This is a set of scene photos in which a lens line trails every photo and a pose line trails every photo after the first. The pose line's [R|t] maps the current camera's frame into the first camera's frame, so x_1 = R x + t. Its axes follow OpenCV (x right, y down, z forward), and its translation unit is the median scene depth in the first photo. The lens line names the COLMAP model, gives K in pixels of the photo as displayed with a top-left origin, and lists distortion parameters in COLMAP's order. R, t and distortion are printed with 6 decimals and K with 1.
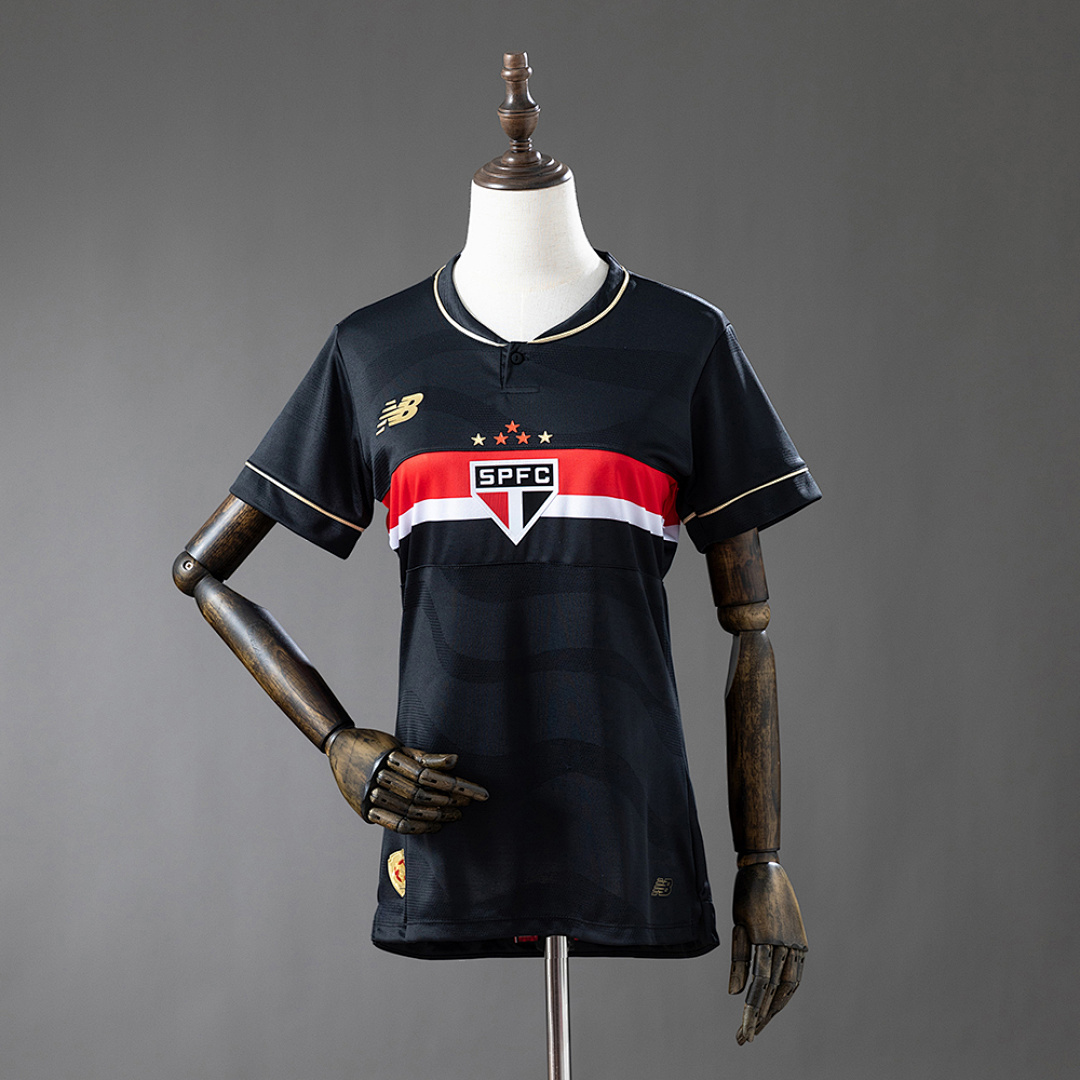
lens RADIAL K [[2328.4, 0, 540.0], [0, 2328.4, 540.0], [0, 0, 1]] dist [-0.004685, 0.040025]
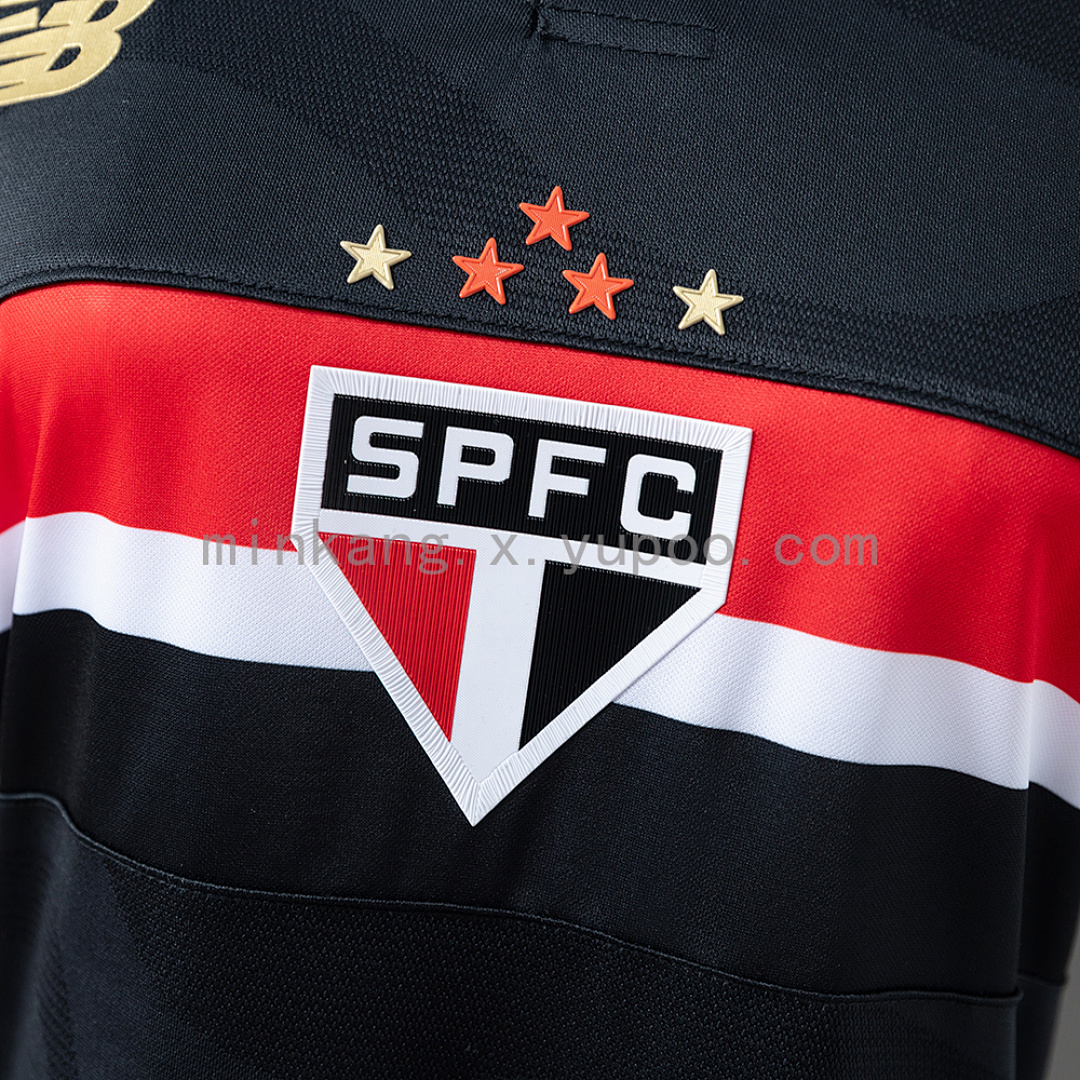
lens RADIAL K [[1476.1, 0, 540.0], [0, 1476.1, 540.0], [0, 0, 1]] dist [-0.018080, -0.001173]
pose [[0.986567, 0.162448, 0.017221, -0.010646], [-0.161216, 0.951184, 0.263169, -0.055923], [0.026371, -0.262410, 0.964596, 0.876376]]
